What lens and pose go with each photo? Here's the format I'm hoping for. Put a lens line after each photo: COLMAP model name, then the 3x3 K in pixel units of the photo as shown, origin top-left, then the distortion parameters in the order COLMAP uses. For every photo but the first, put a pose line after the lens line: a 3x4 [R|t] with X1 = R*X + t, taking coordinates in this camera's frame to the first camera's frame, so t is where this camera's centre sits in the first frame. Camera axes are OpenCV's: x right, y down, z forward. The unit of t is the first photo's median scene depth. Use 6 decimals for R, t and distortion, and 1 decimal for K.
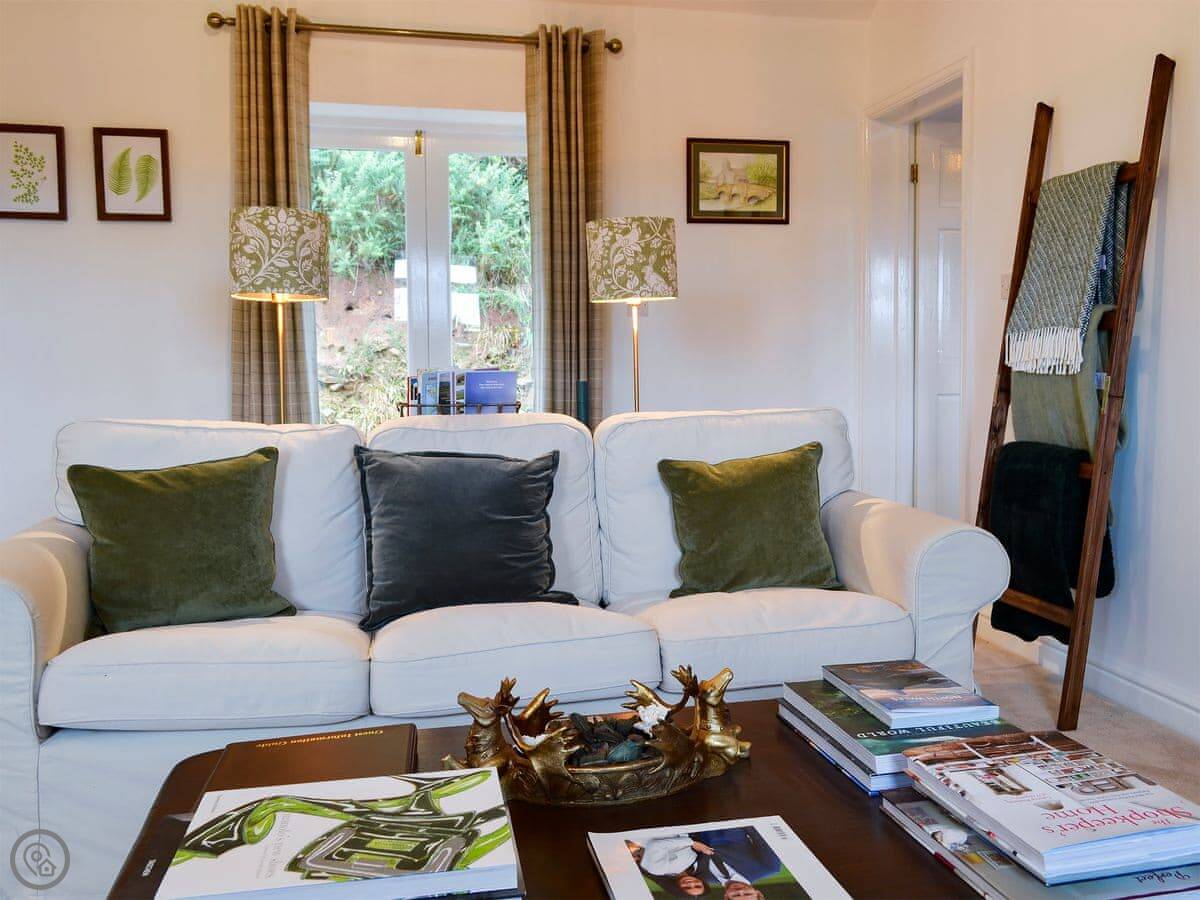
lens RADIAL K [[1111.6, 0, 634.1], [0, 1111.6, 451.0], [0, 0, 1]] dist [0.000295, -0.001492]
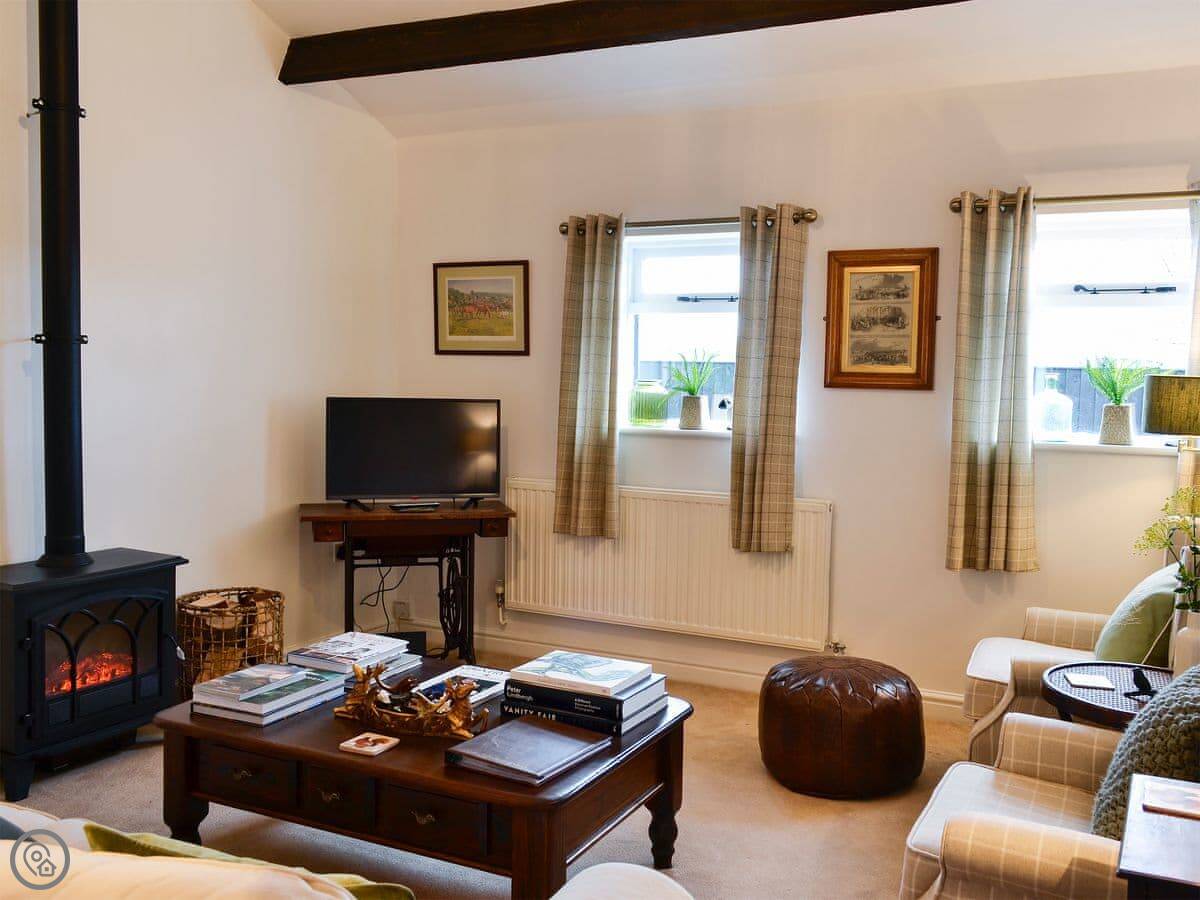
lens RADIAL K [[1124.5, 0, 600.0], [0, 1124.5, 450.0], [0, 0, 1]] dist [0.007346, 0.016375]
pose [[-0.772011, -0.053065, 0.633390, -1.876505], [0.039166, 0.990644, 0.130734, -0.525253], [-0.634401, 0.125735, -0.762710, 2.794742]]
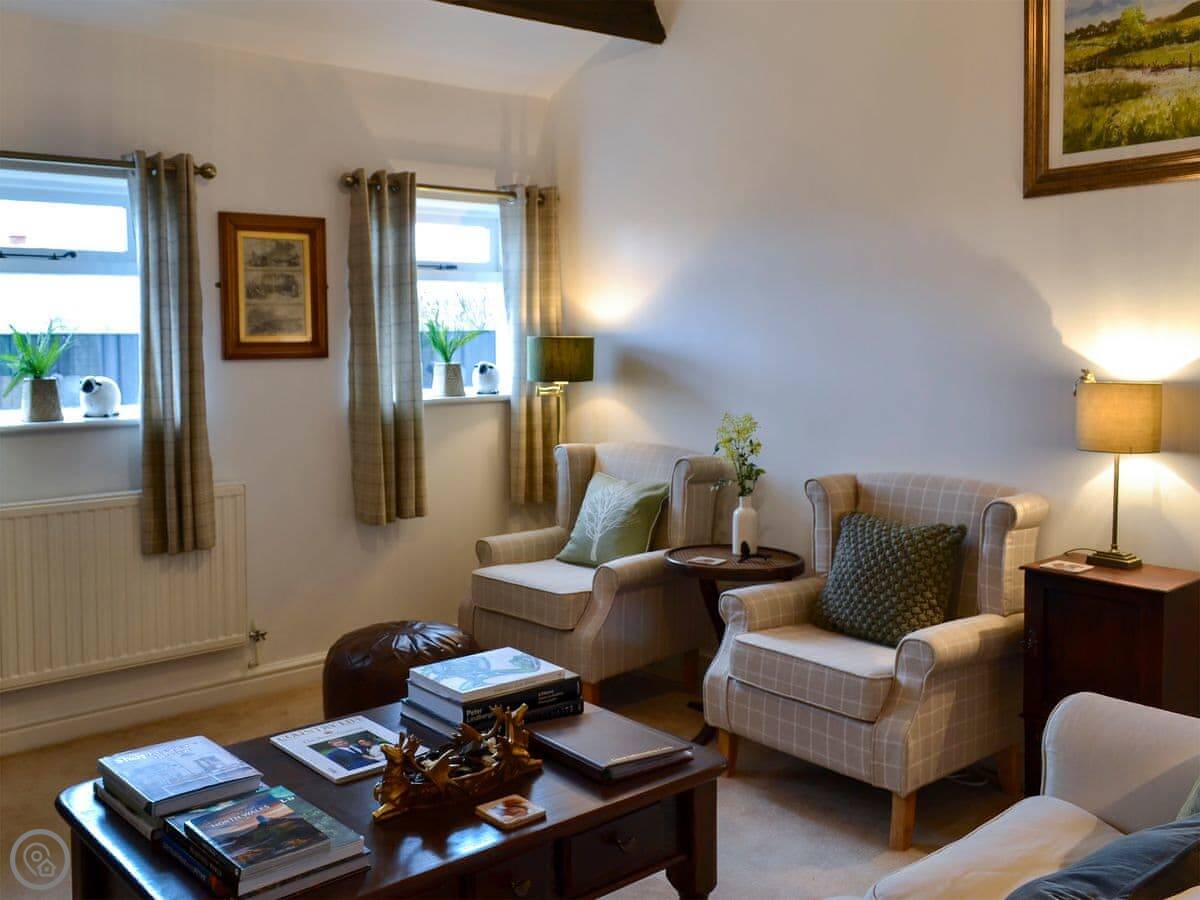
lens RADIAL K [[1142.5, 0, 598.5], [0, 1142.5, 402.7], [0, 0, 1]] dist [0.001528, 0.000746]
pose [[-0.880695, 0.044955, -0.471545, 0.668617], [-0.021122, 0.990769, 0.133904, -0.577064], [0.473212, 0.127889, -0.871616, 3.052081]]
